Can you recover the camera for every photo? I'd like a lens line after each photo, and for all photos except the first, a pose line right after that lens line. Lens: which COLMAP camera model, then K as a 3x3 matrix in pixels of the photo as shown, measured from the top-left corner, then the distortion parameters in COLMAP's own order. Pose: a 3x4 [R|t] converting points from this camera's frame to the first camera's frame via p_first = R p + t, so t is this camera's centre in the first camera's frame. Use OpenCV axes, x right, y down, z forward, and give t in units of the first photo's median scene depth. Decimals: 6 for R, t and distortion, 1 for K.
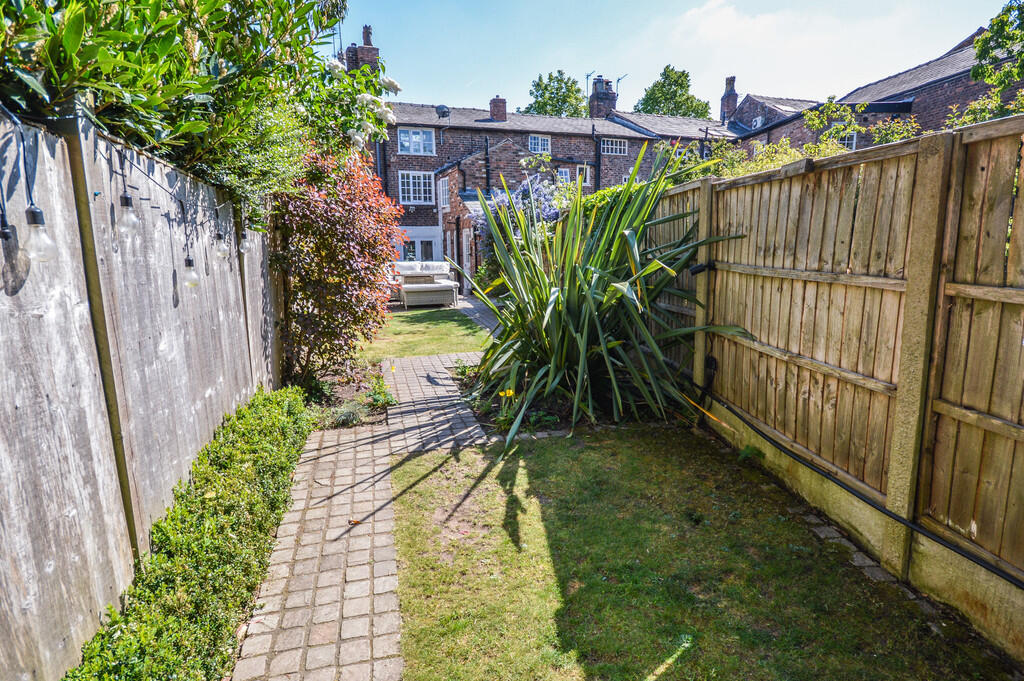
lens RADIAL K [[525.3, 0, 512.0], [0, 525.3, 340.5], [0, 0, 1]] dist [0.000399, 0.000459]
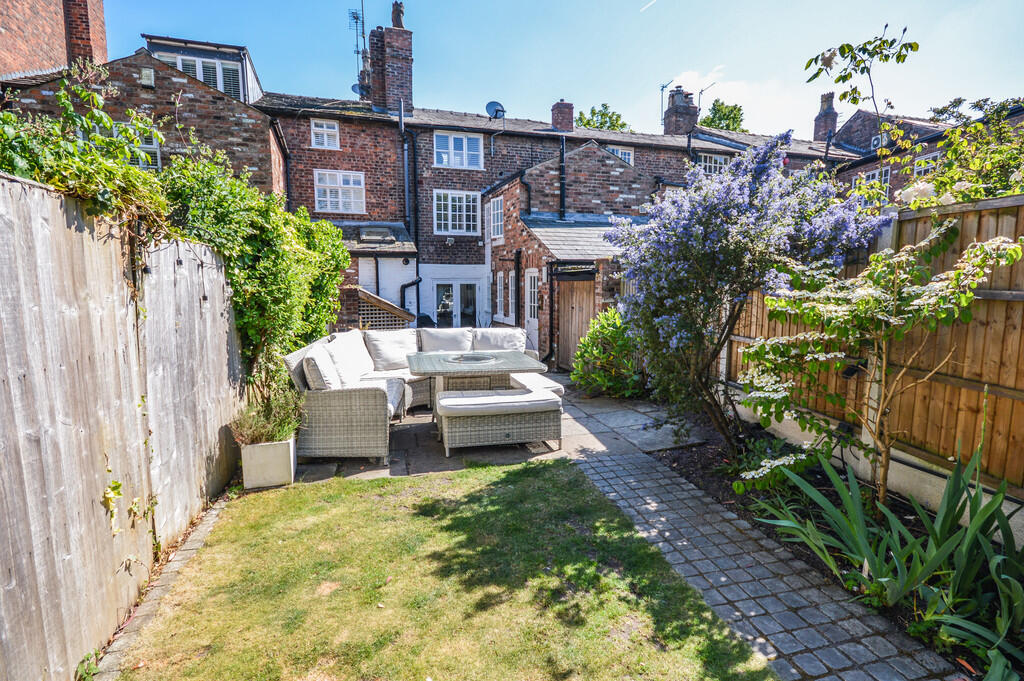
lens RADIAL K [[525.3, 0, 512.0], [0, 525.3, 340.5], [0, 0, 1]] dist [0.000399, 0.000459]
pose [[0.998572, 0.015559, -0.051106, -0.064481], [-0.019356, 0.997020, -0.074672, -0.059599], [0.049792, 0.075554, 0.995898, 0.287129]]
